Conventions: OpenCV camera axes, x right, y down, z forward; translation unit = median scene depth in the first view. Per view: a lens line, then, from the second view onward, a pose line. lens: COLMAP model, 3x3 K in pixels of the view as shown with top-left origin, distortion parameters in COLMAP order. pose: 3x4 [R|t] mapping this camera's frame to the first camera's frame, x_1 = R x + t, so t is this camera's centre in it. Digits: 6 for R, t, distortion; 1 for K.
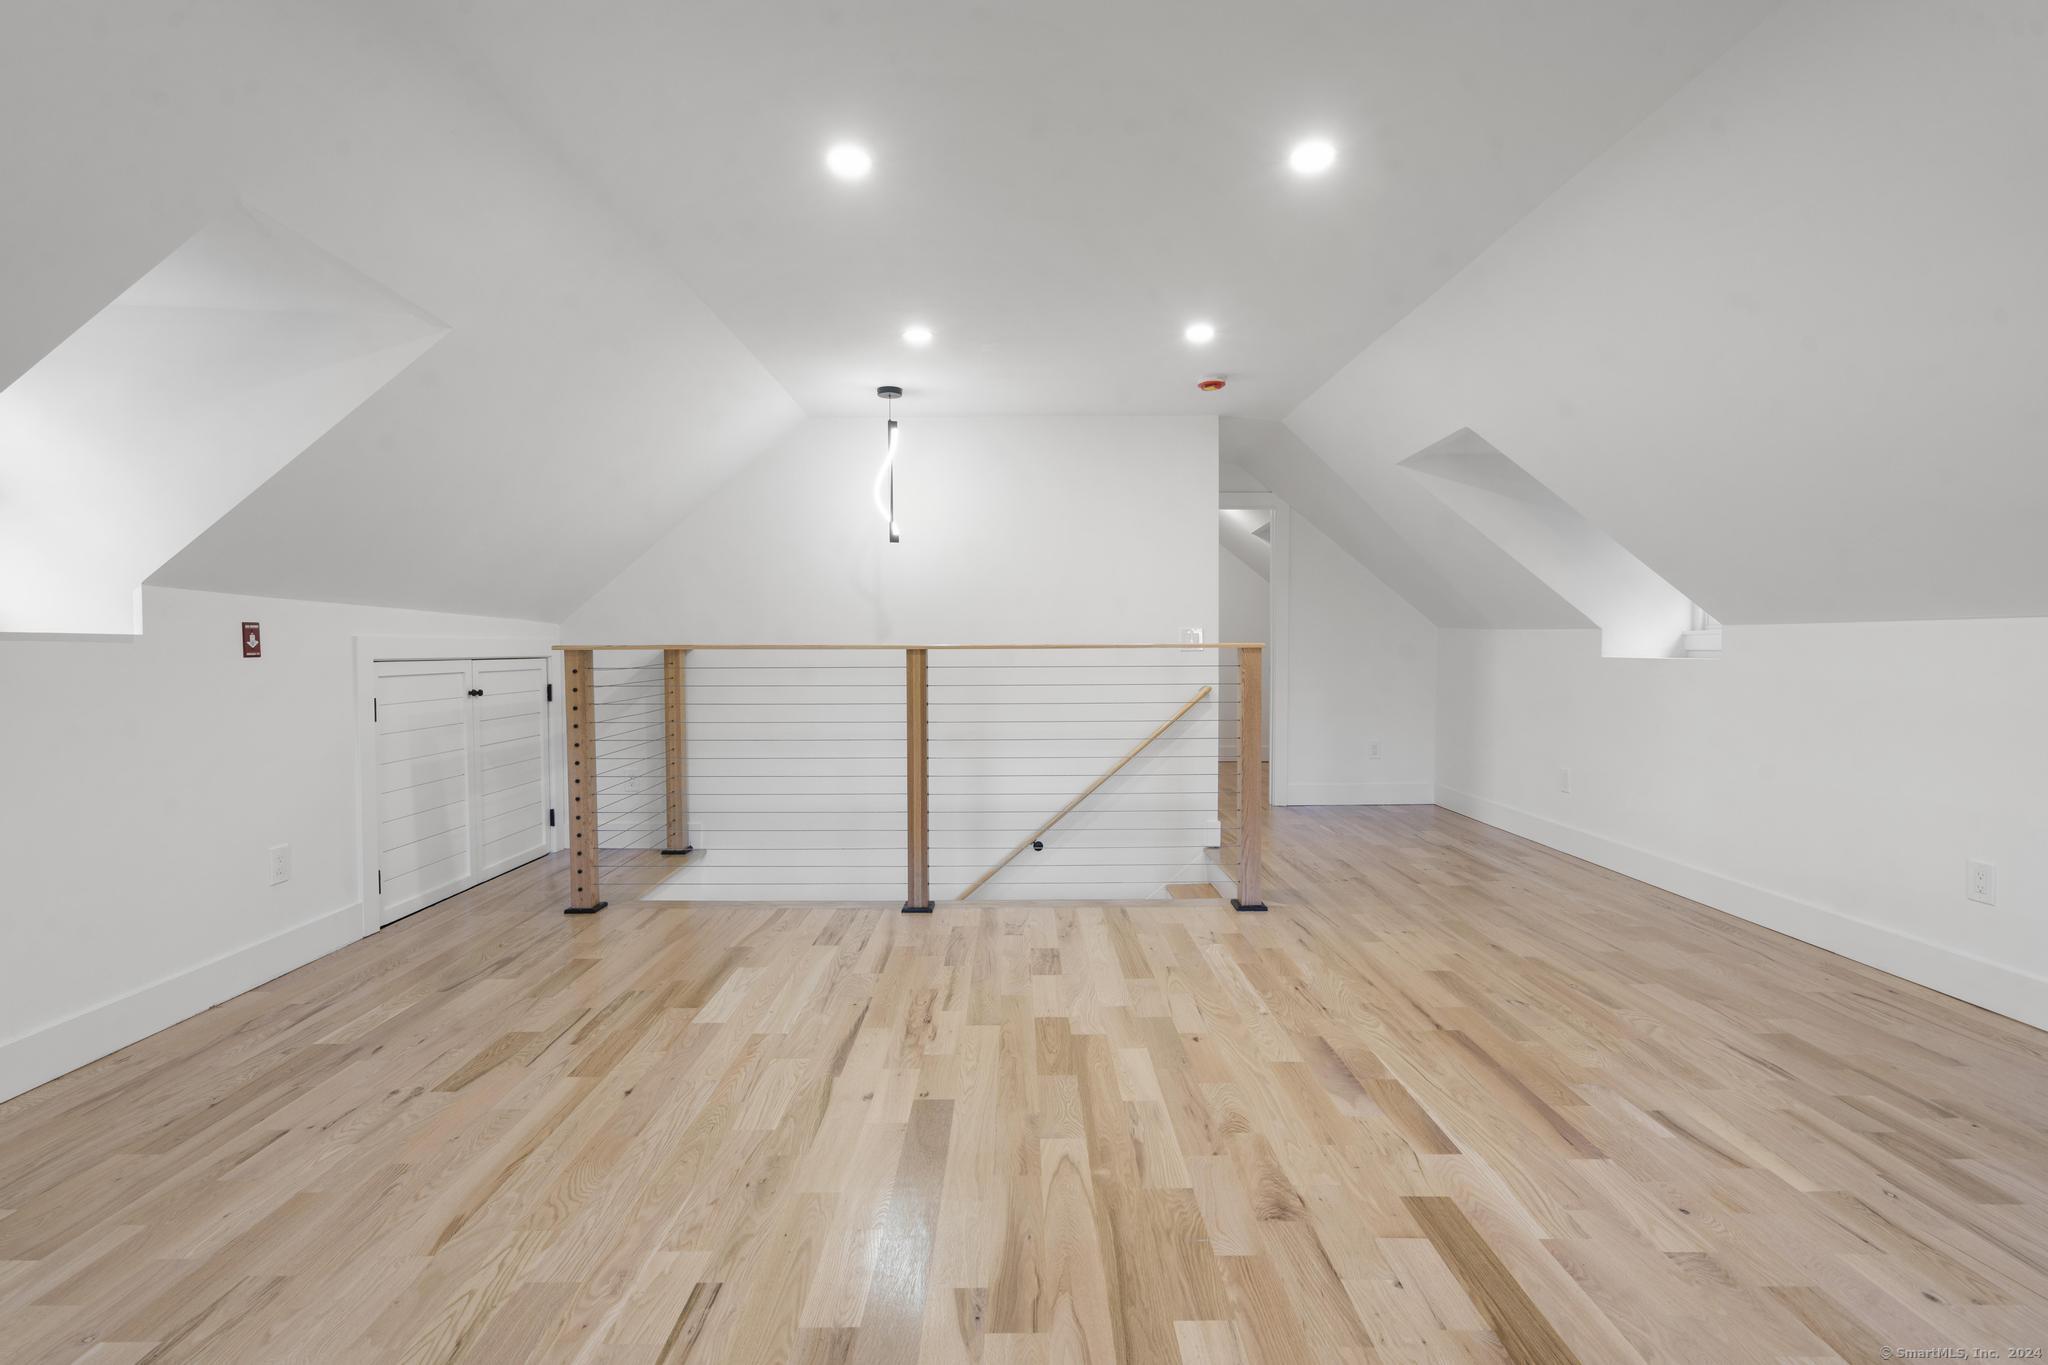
lens RADIAL K [[929.8, 0, 1016.4], [0, 929.8, 671.8], [0, 0, 1]] dist [-0.005743, 0.003004]
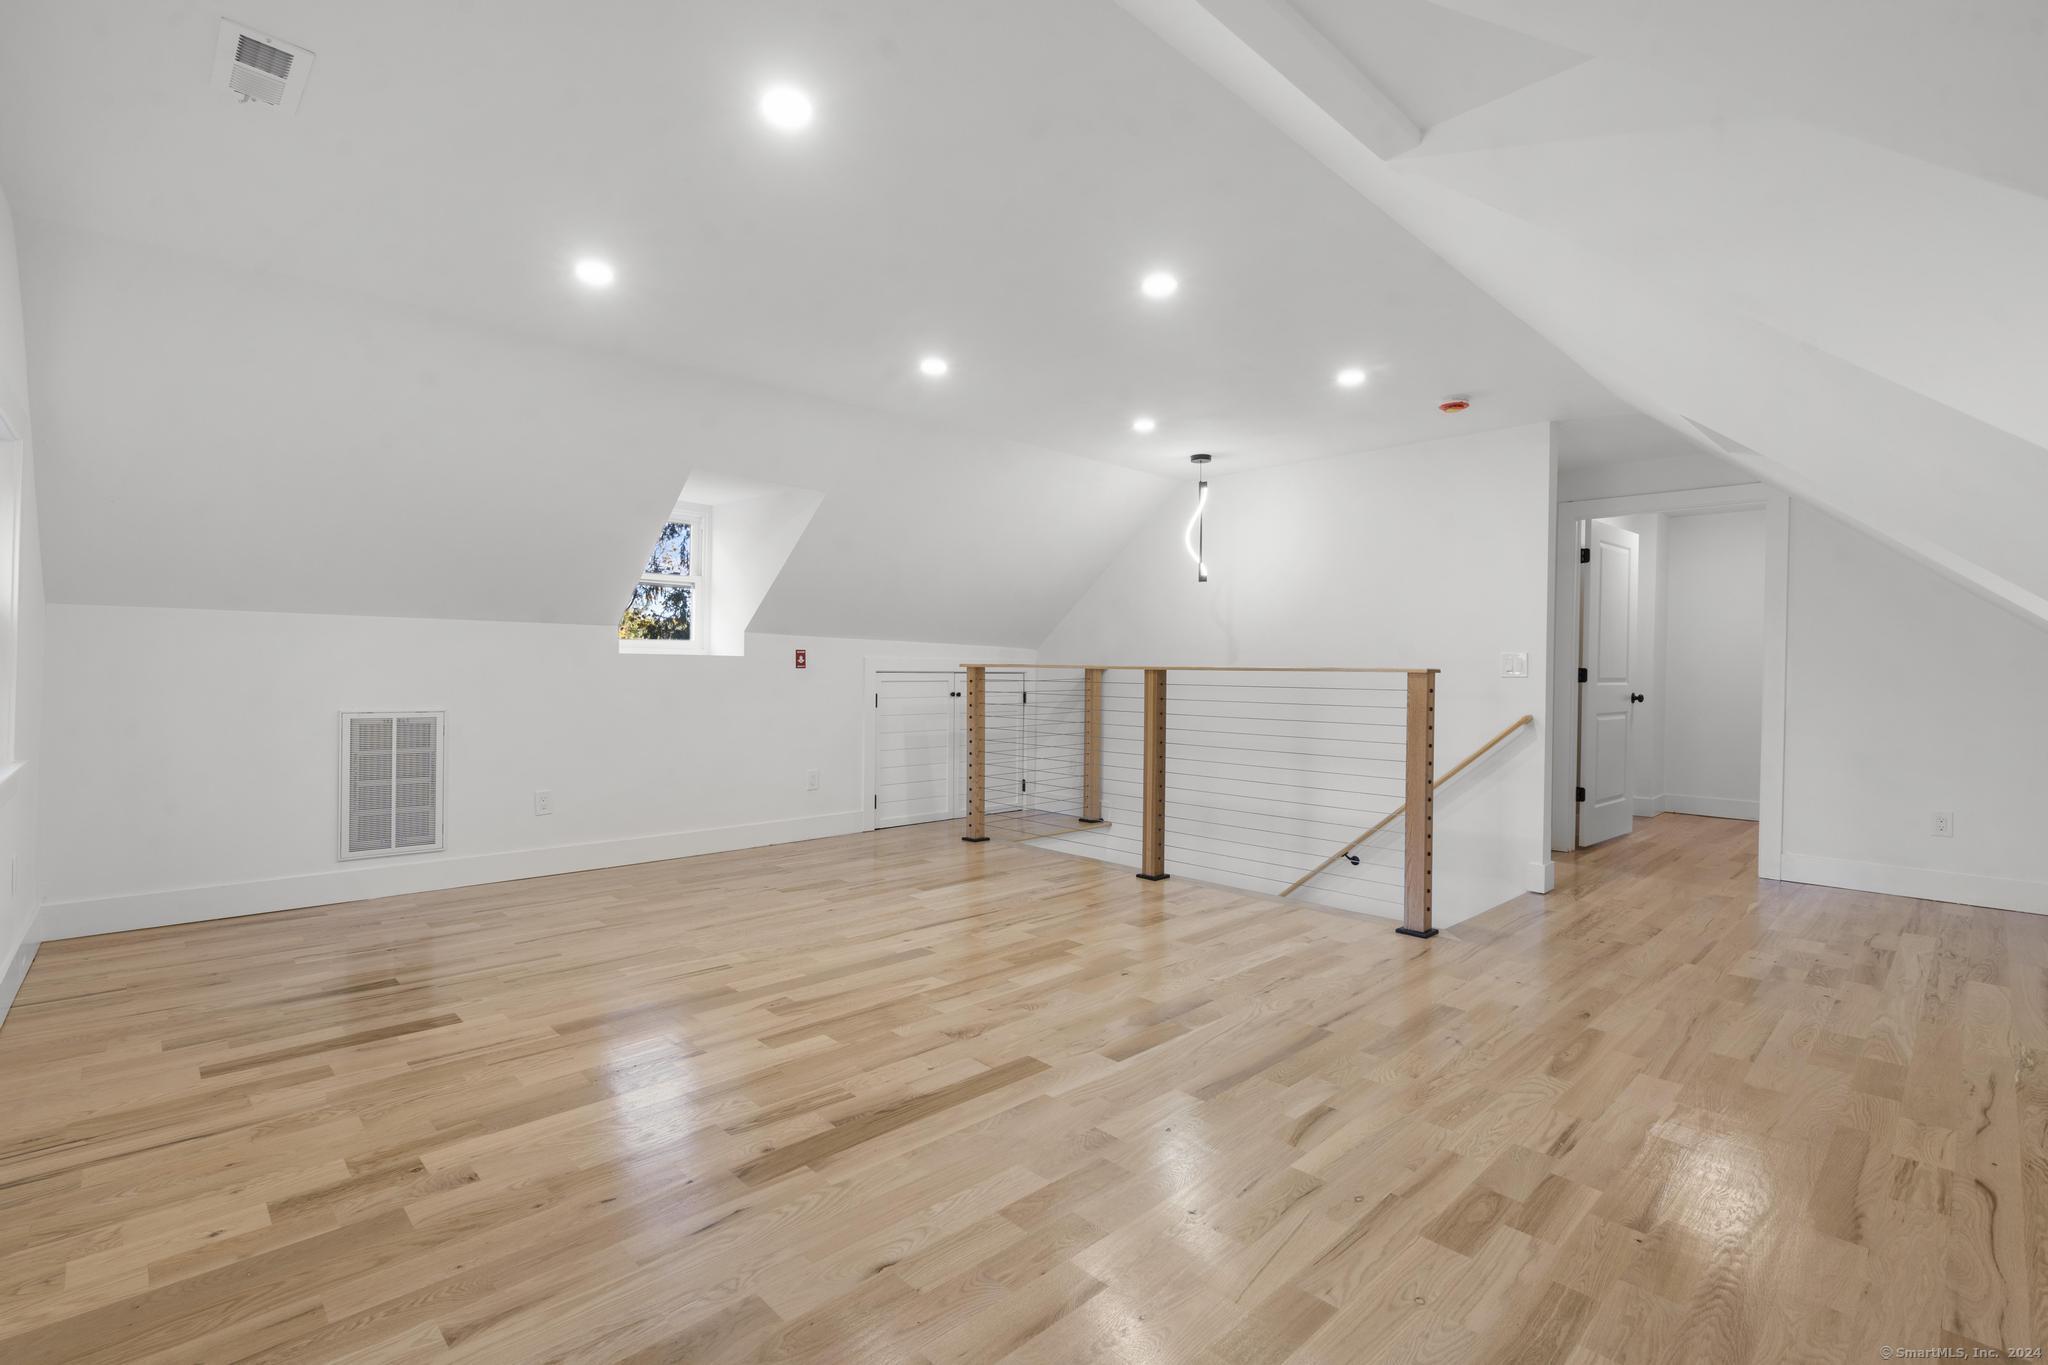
lens RADIAL K [[929.8, 0, 1023.3], [0, 929.8, 678.2], [0, 0, 1]] dist [-0.005743, 0.003004]
pose [[0.700129, 0.020362, -0.713726, 0.746640], [-0.031846, 0.999489, -0.002725, -0.004310], [0.713306, 0.024637, 0.700419, -0.008147]]
